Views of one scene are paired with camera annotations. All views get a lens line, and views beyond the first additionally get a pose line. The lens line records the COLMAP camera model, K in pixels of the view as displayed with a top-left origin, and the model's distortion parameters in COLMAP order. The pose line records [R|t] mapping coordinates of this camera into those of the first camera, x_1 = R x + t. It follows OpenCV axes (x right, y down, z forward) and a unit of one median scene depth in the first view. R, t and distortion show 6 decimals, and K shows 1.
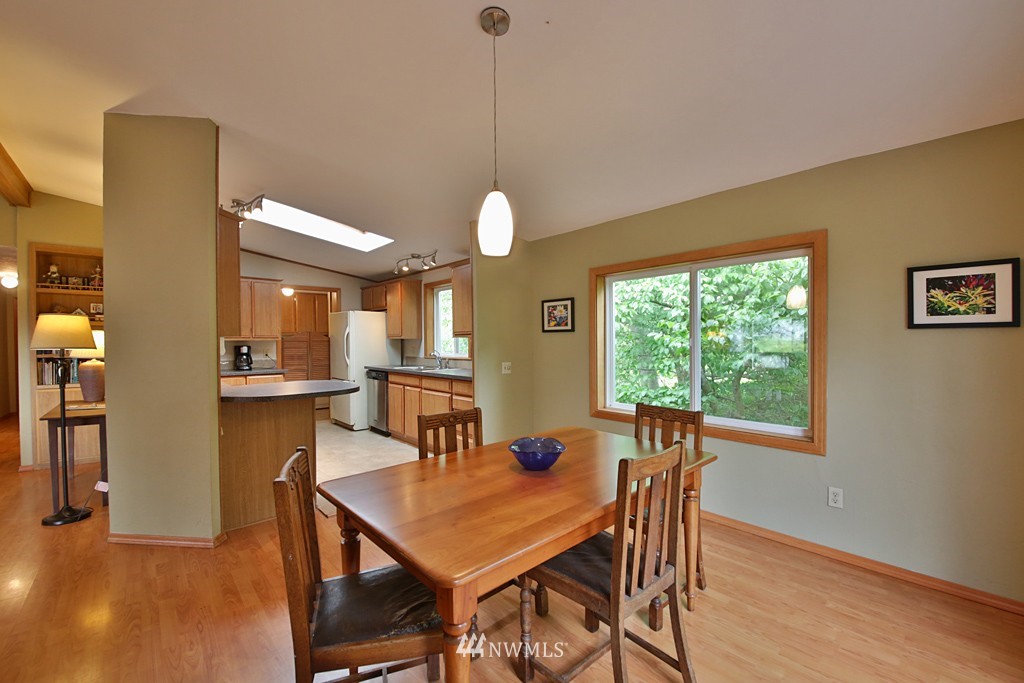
lens RADIAL K [[421.0, 0, 518.3], [0, 421.0, 346.8], [0, 0, 1]] dist [-0.005489, -0.000743]
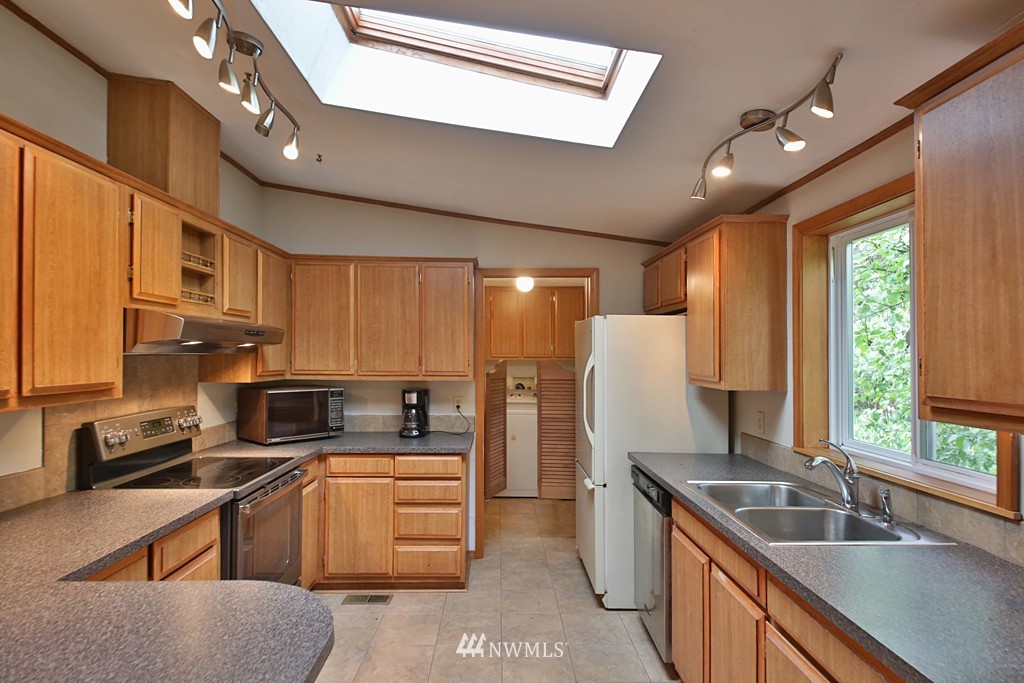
lens RADIAL K [[558.2, 0, 501.9], [0, 558.2, 350.7], [0, 0, 1]] dist [0.024010, -0.000804]
pose [[0.743473, 0.005268, -0.668745, -0.102170], [-0.016595, 0.999806, -0.010575, -0.044361], [0.668559, 0.018960, 0.743417, 0.534926]]
